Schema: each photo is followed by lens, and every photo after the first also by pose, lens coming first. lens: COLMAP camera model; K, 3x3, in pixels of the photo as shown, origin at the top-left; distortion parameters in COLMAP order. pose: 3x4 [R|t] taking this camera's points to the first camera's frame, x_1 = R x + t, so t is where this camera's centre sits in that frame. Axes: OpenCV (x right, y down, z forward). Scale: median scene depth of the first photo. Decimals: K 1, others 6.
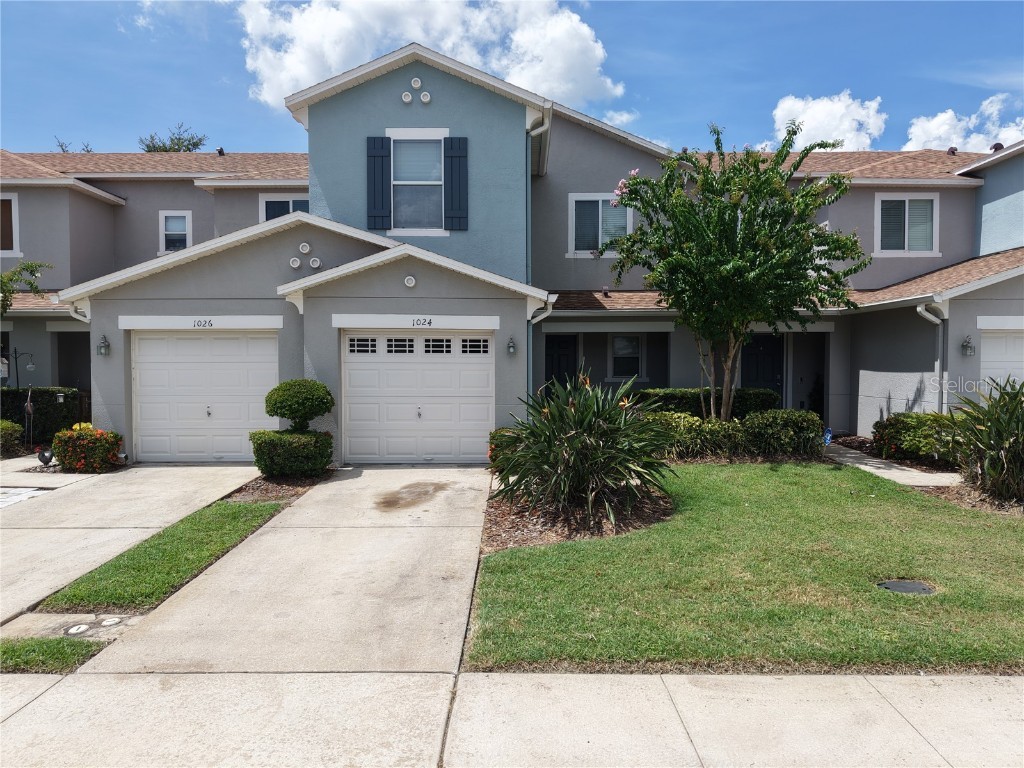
lens RADIAL K [[683.1, 0, 514.2], [0, 683.1, 384.1], [0, 0, 1]] dist [0.037435, -0.034710]
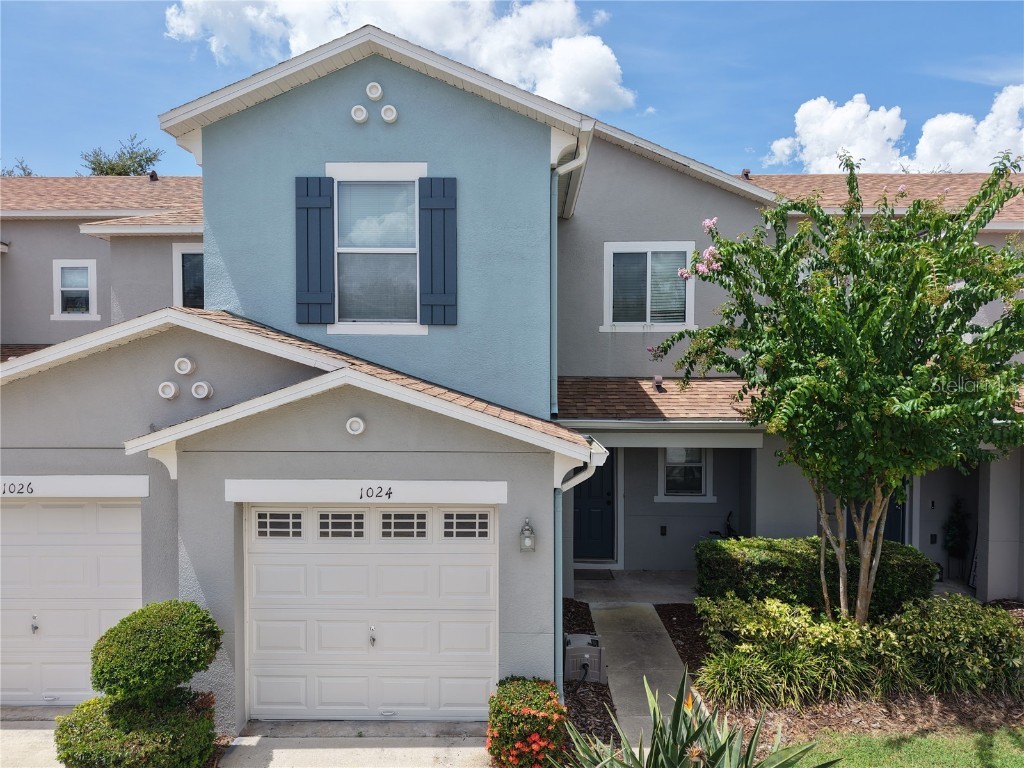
lens RADIAL K [[683.1, 0, 514.2], [0, 683.1, 384.1], [0, 0, 1]] dist [0.037435, -0.034710]
pose [[0.999925, 0.001616, -0.012130, -0.007725], [-0.001648, 0.999995, -0.002662, -0.171419], [0.012125, 0.002681, 0.999923, 0.381059]]
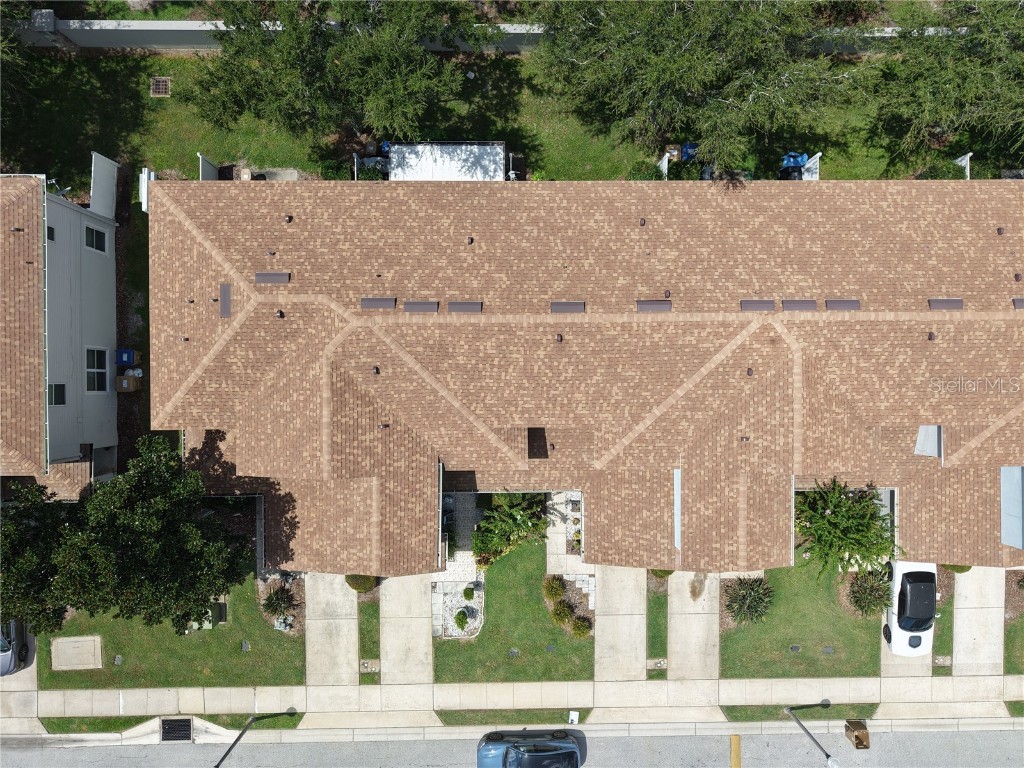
lens RADIAL K [[683.1, 0, 514.2], [0, 683.1, 384.1], [0, 0, 1]] dist [0.037435, -0.034710]
pose [[0.999679, -0.010347, 0.023105, -0.936361], [-0.022776, 0.030881, 0.999264, -2.723242], [-0.011053, -0.999469, 0.030636, 1.531875]]
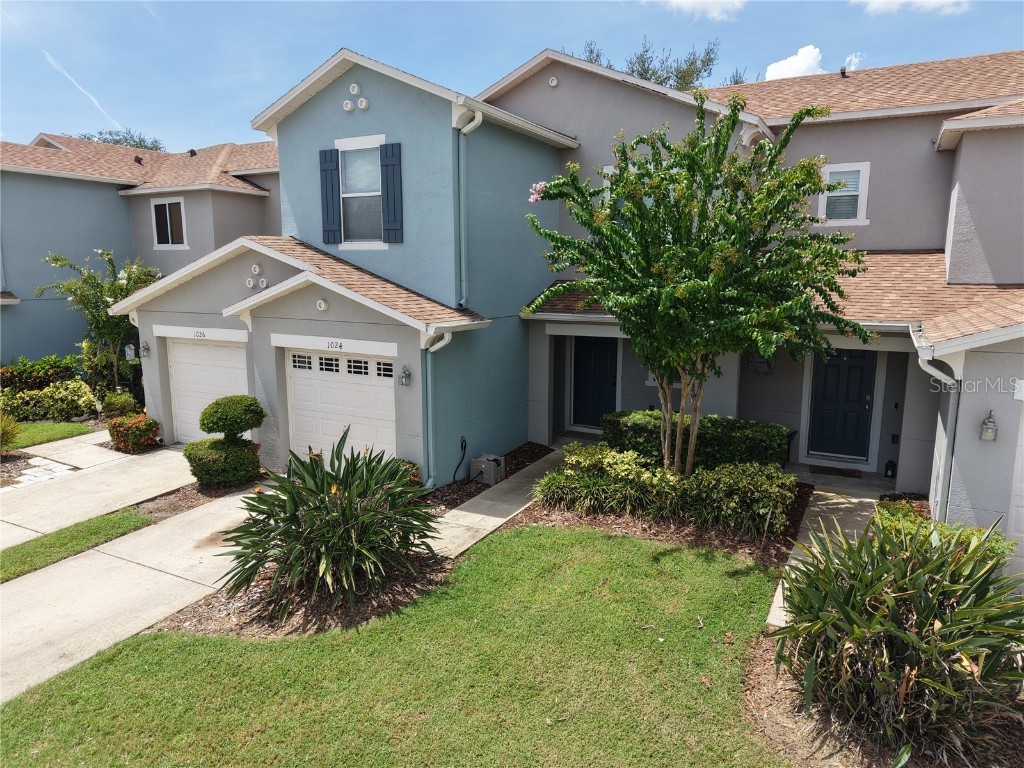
lens RADIAL K [[683.1, 0, 514.2], [0, 683.1, 384.1], [0, 0, 1]] dist [0.037435, -0.034710]
pose [[0.882123, 0.080053, -0.464167, 0.534614], [-0.018262, 0.990523, 0.136126, -0.164760], [0.470666, -0.111603, 0.875225, 0.218472]]
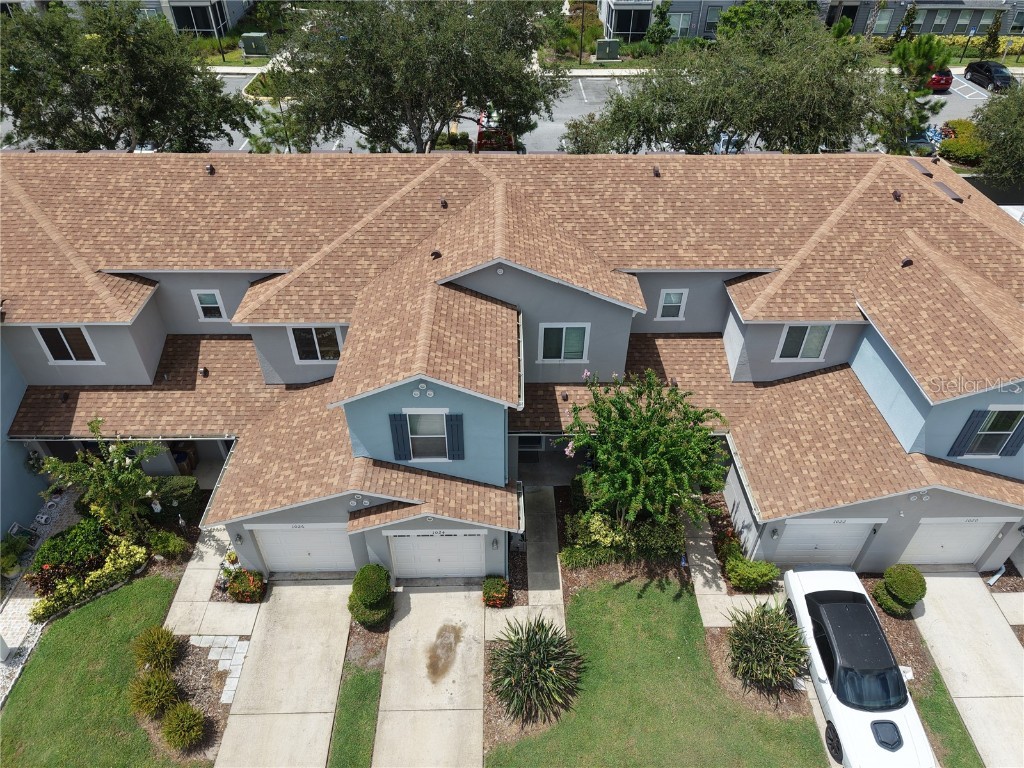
lens RADIAL K [[683.1, 0, 514.2], [0, 683.1, 384.1], [0, 0, 1]] dist [0.037435, -0.034710]
pose [[0.999610, -0.005779, 0.027332, -0.000898], [-0.012292, 0.787594, 0.616072, -1.260937], [-0.025086, -0.616168, 0.787215, -0.043230]]
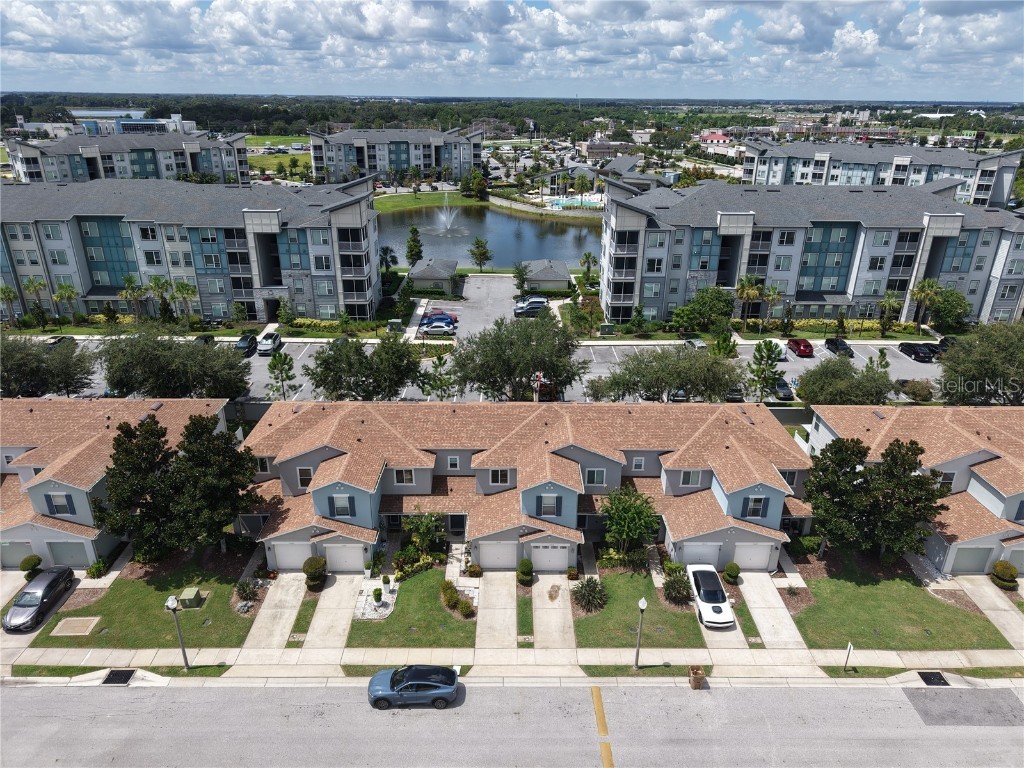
lens RADIAL K [[683.1, 0, 514.2], [0, 683.1, 384.1], [0, 0, 1]] dist [0.037435, -0.034710]
pose [[0.999796, 0.006297, 0.019187, -0.426076], [-0.012753, 0.933582, 0.358137, -2.370769], [-0.015658, -0.358309, 0.933472, -2.425329]]
